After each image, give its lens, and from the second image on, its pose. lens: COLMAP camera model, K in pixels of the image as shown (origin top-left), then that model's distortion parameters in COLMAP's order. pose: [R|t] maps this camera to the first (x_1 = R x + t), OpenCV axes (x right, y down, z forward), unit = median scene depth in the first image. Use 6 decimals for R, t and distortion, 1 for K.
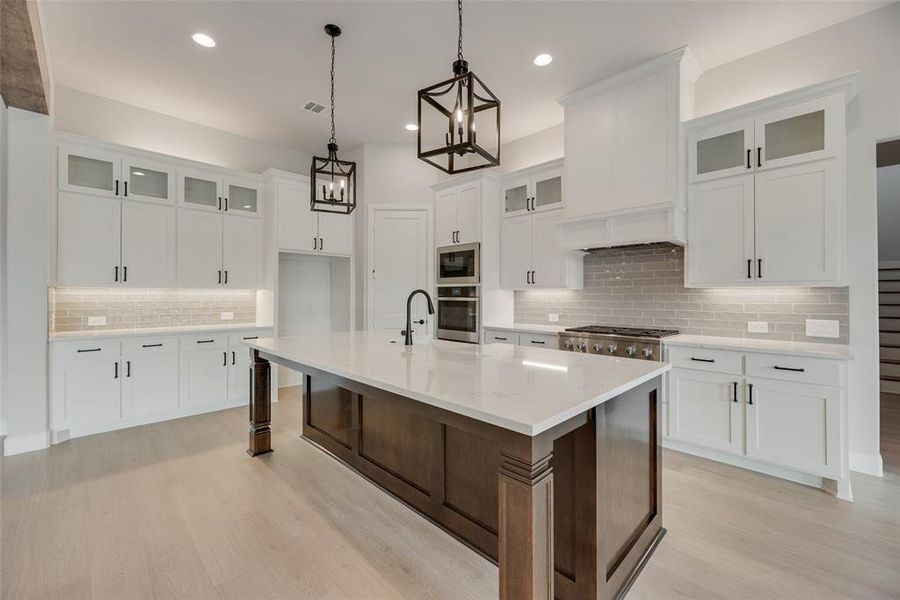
lens RADIAL K [[359.6, 0, 452.1], [0, 359.6, 306.0], [0, 0, 1]] dist [-0.002726, -0.000869]
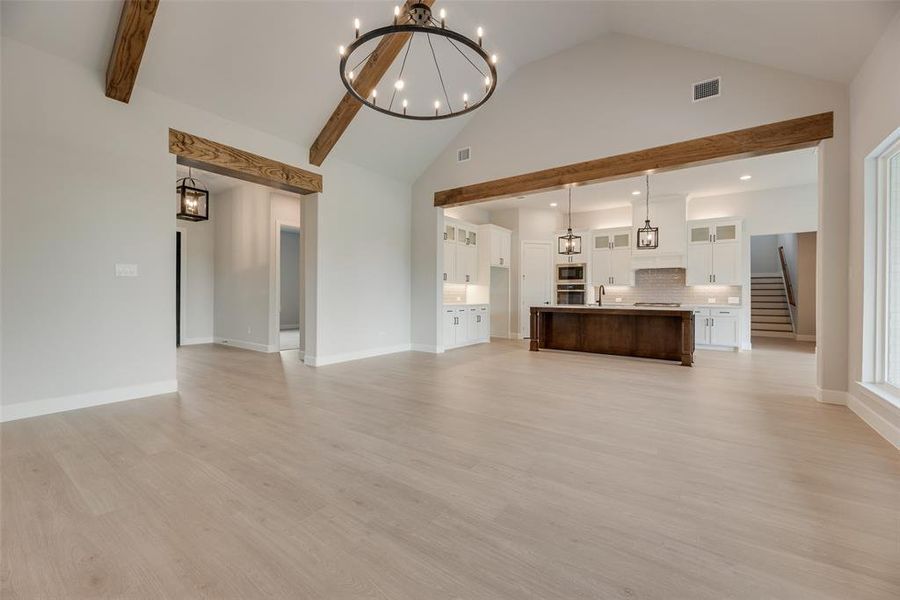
lens RADIAL K [[359.6, 0, 450.7], [0, 359.6, 307.8], [0, 0, 1]] dist [-0.002726, -0.000869]
pose [[0.988438, -0.001235, 0.151621, -1.421401], [0.000077, 0.999971, 0.007642, 0.089570], [-0.151626, -0.007542, 0.988409, -1.295053]]
